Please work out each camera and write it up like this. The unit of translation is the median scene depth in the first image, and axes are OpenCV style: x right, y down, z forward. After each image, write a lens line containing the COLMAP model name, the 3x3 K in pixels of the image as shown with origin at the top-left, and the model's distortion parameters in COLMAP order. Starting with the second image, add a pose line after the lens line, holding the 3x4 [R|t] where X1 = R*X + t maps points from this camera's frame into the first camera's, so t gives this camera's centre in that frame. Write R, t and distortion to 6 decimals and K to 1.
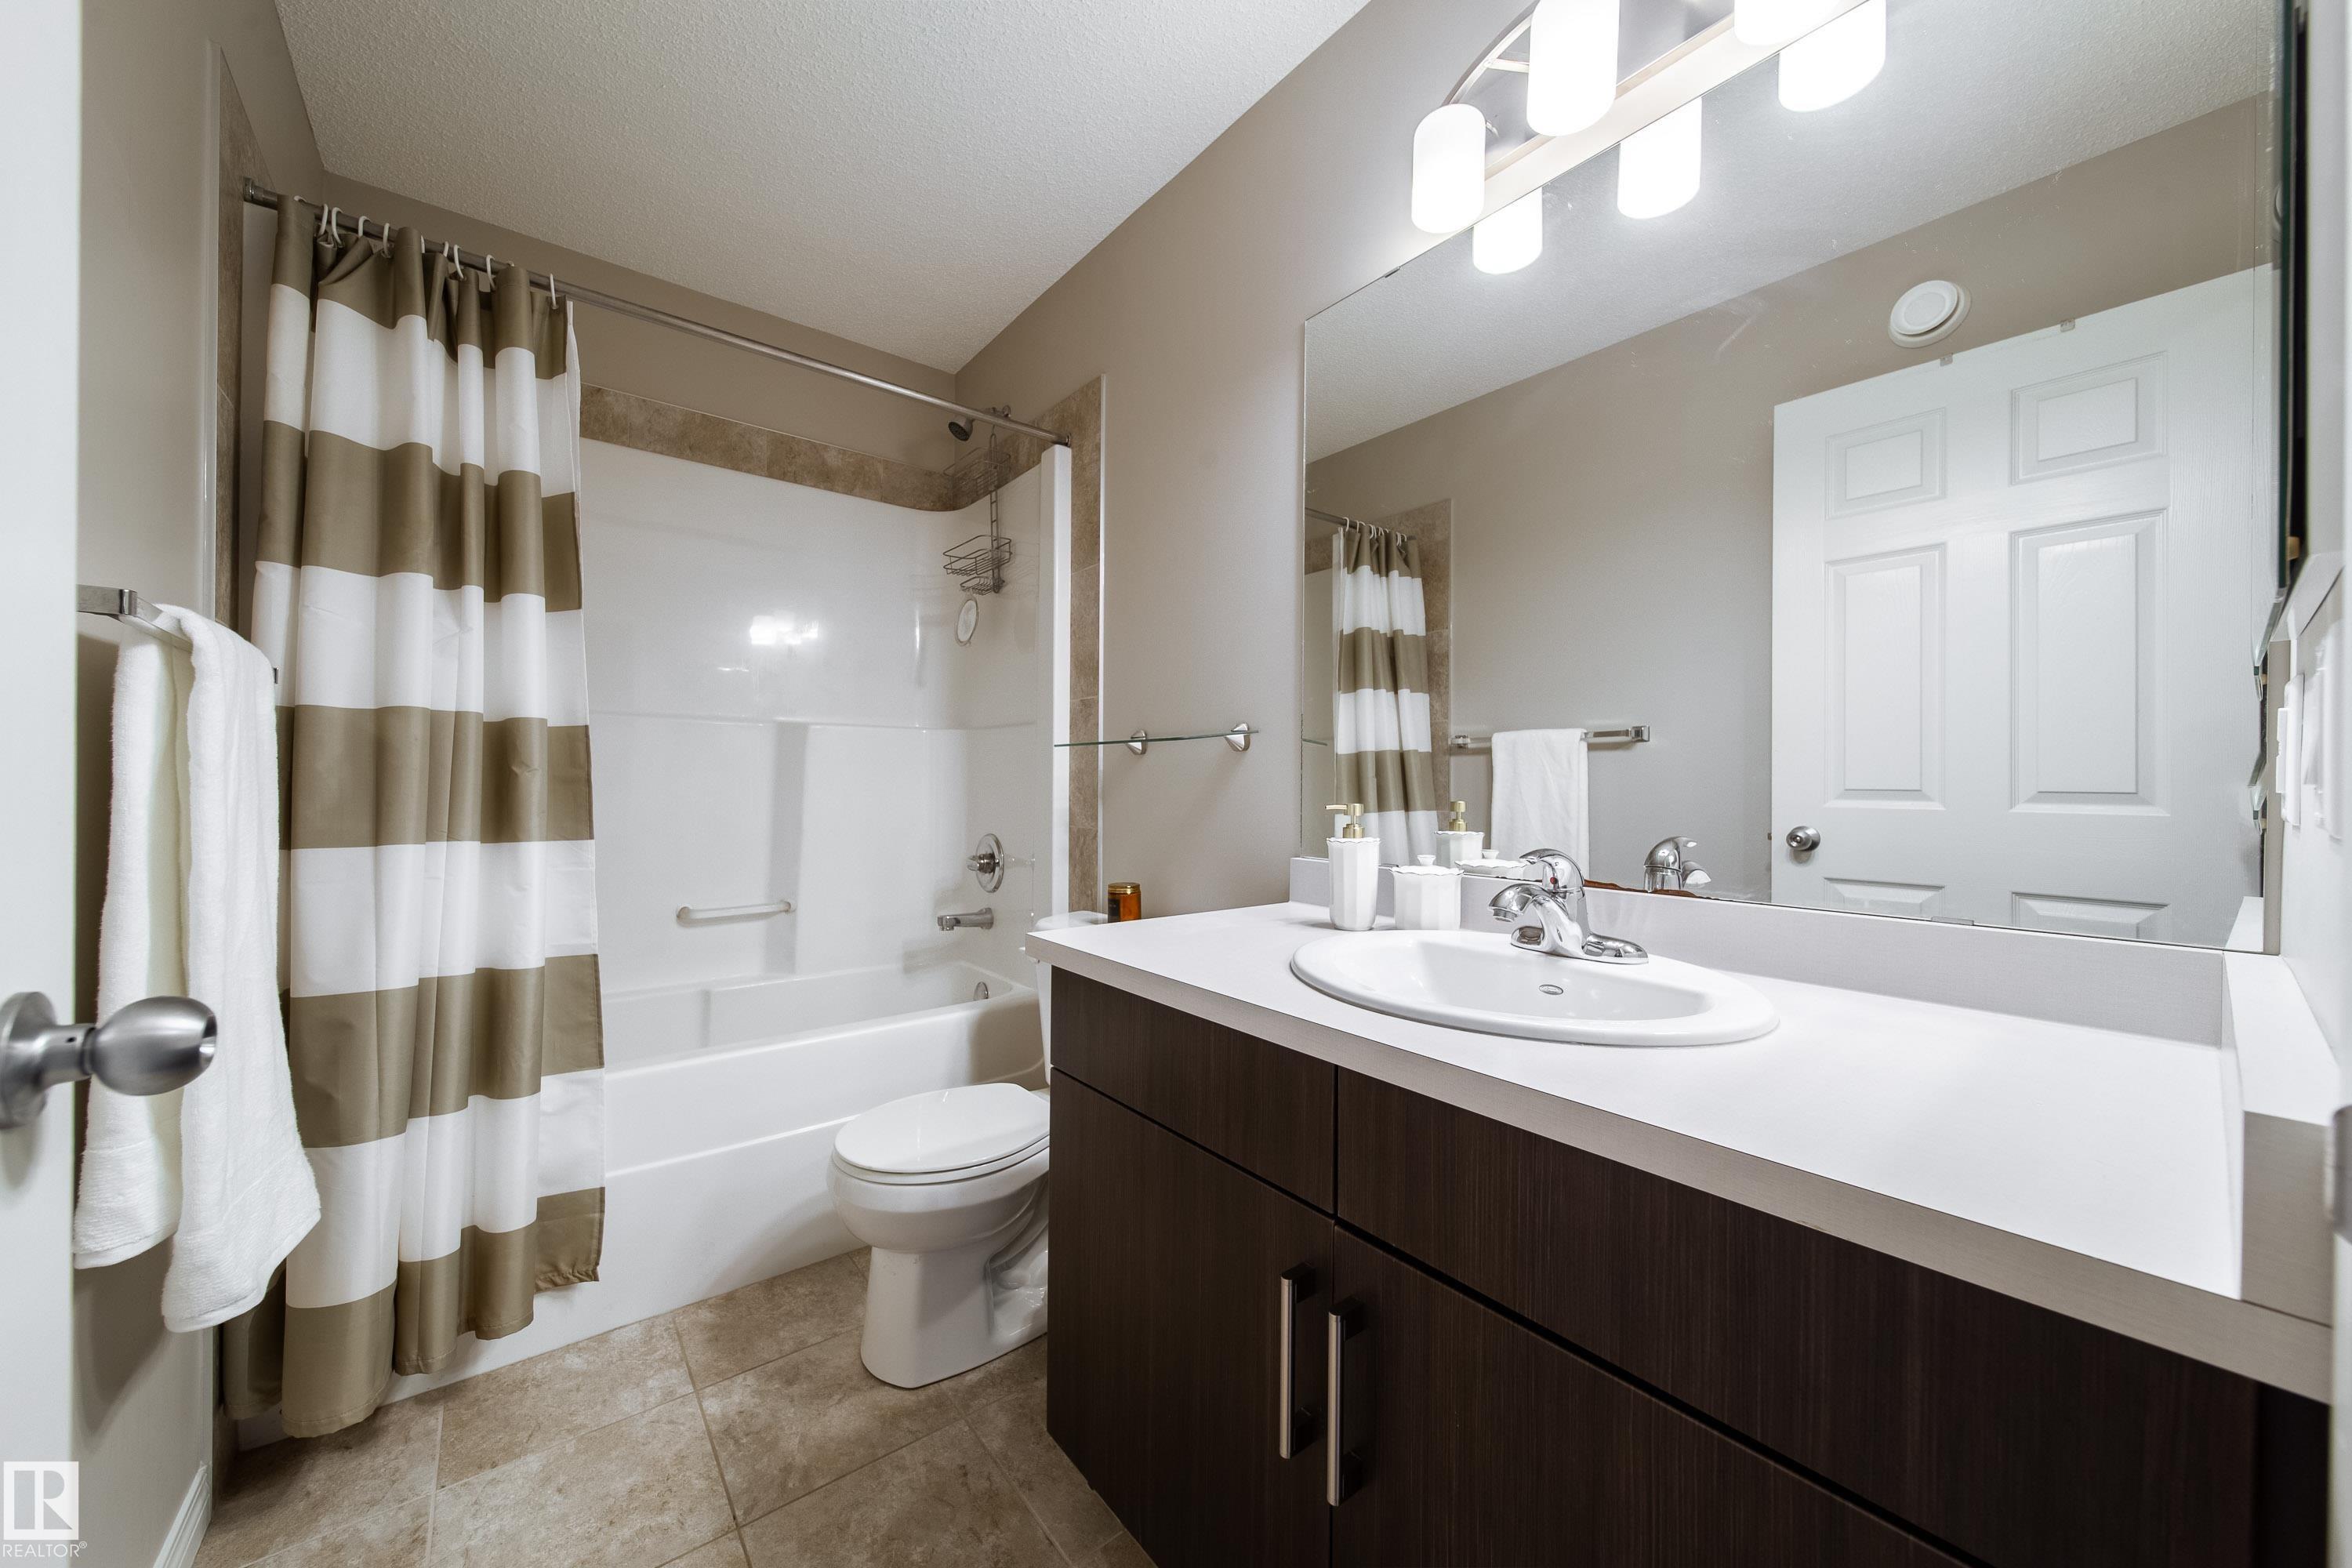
lens RADIAL K [[840.8, 0, 1180.8], [0, 840.8, 784.7], [0, 0, 1]] dist [0.003708, -0.001600]
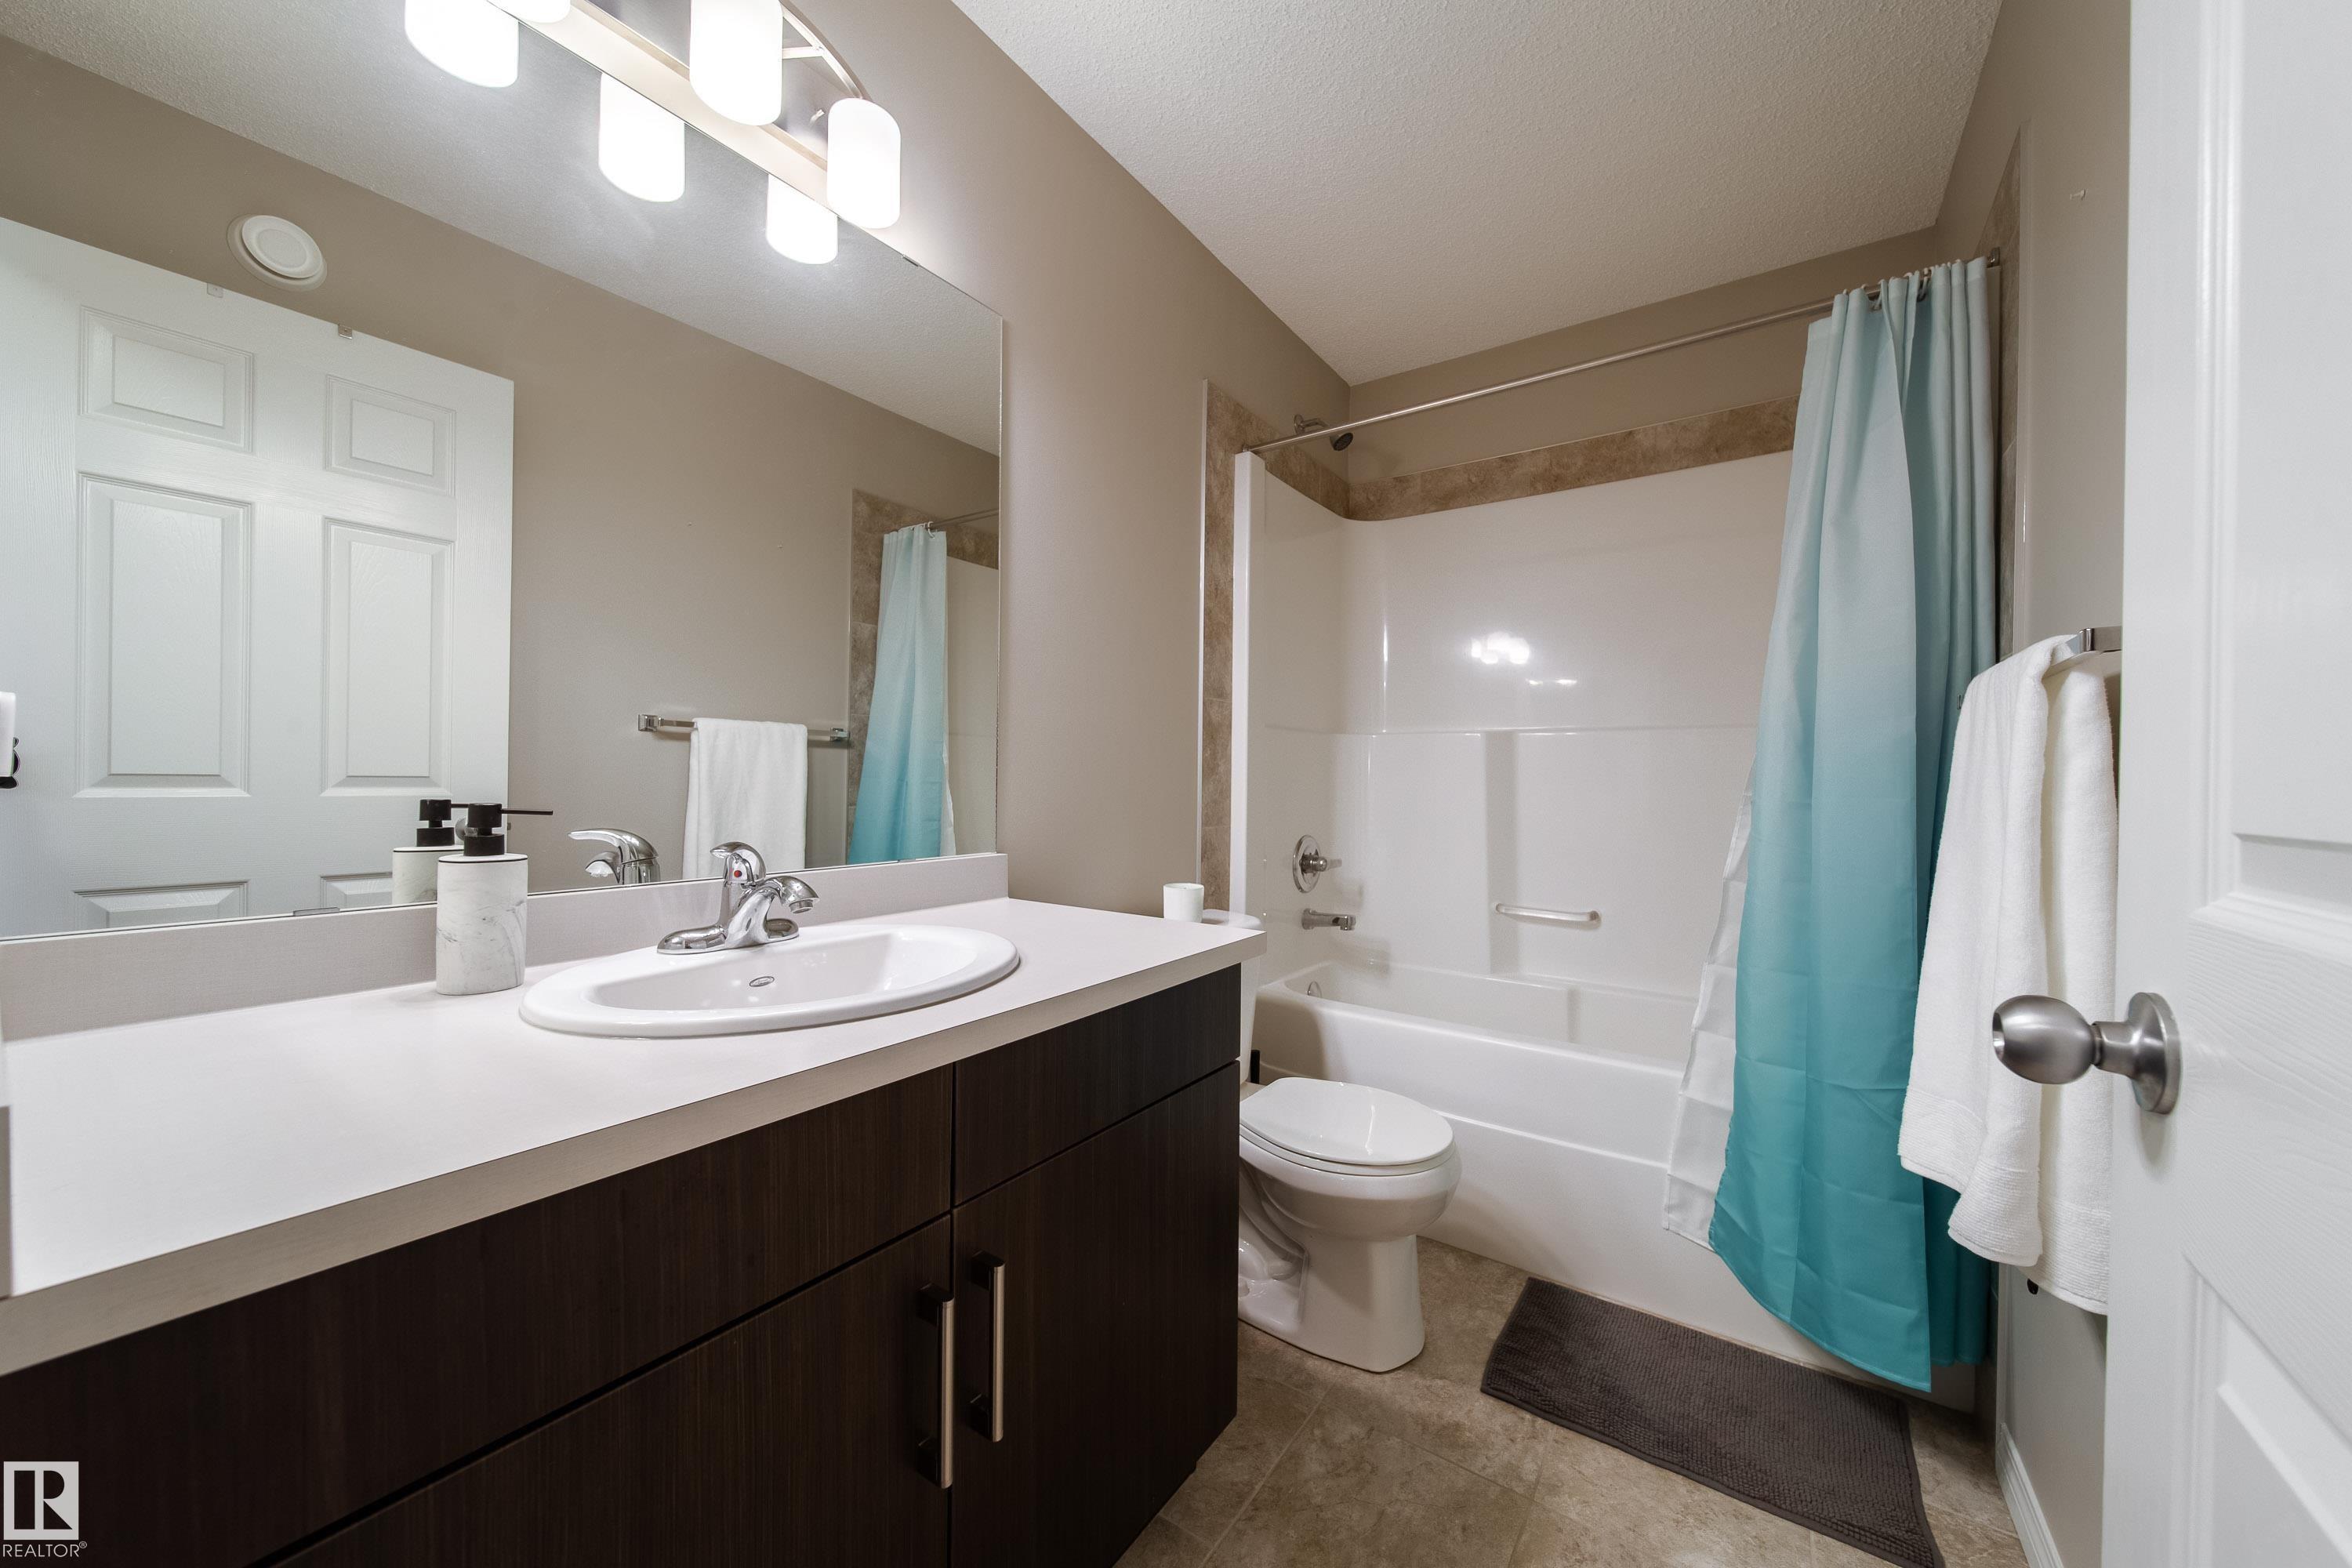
lens RADIAL K [[840.8, 0, 1180.8], [0, 840.8, 784.7], [0, 0, 1]] dist [0.003708, -0.001600]
pose [[-0.282798, -0.013154, 0.959089, -0.267119], [-0.009365, 0.999896, 0.010952, -0.002171], [-0.959134, -0.005884, -0.282892, 0.321534]]
